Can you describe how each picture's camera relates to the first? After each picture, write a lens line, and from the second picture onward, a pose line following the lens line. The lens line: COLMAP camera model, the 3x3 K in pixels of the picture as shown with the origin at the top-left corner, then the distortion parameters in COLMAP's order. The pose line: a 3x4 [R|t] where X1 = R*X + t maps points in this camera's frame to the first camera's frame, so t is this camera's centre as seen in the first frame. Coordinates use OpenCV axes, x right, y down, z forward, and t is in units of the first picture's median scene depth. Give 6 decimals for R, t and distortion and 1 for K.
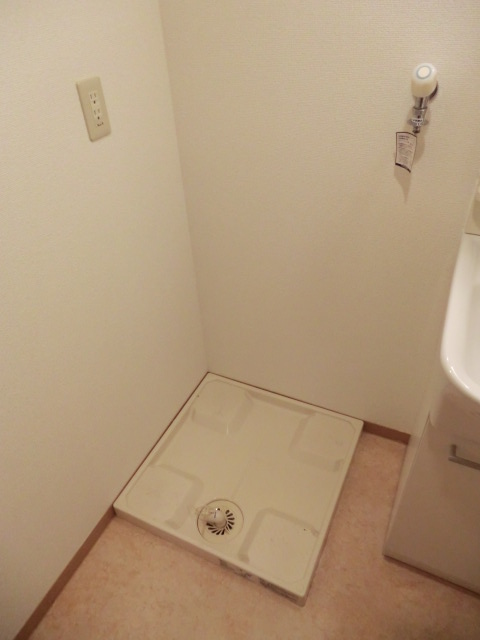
lens RADIAL K [[444.4, 0, 240.2], [0, 444.4, 322.5], [0, 0, 1]] dist [-0.024356, 0.011242]
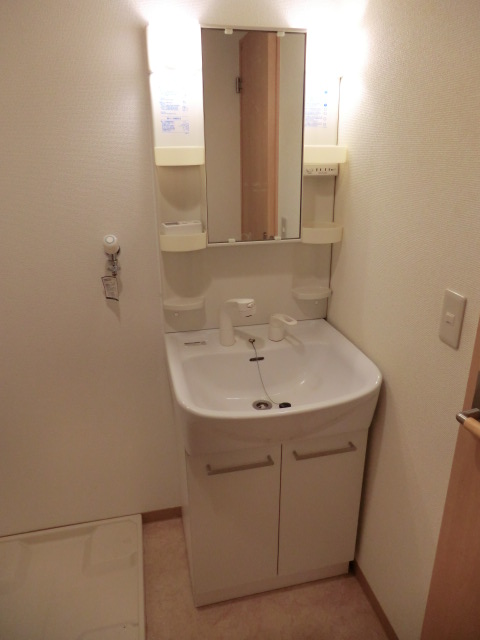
lens RADIAL K [[444.4, 0, 241.4], [0, 444.4, 319.1], [0, 0, 1]] dist [-0.024356, 0.011242]
pose [[0.777166, -0.171296, 0.605533, -0.190190], [0.366695, 0.905265, -0.214545, 0.172295], [-0.511418, 0.388783, 0.766355, -0.295269]]
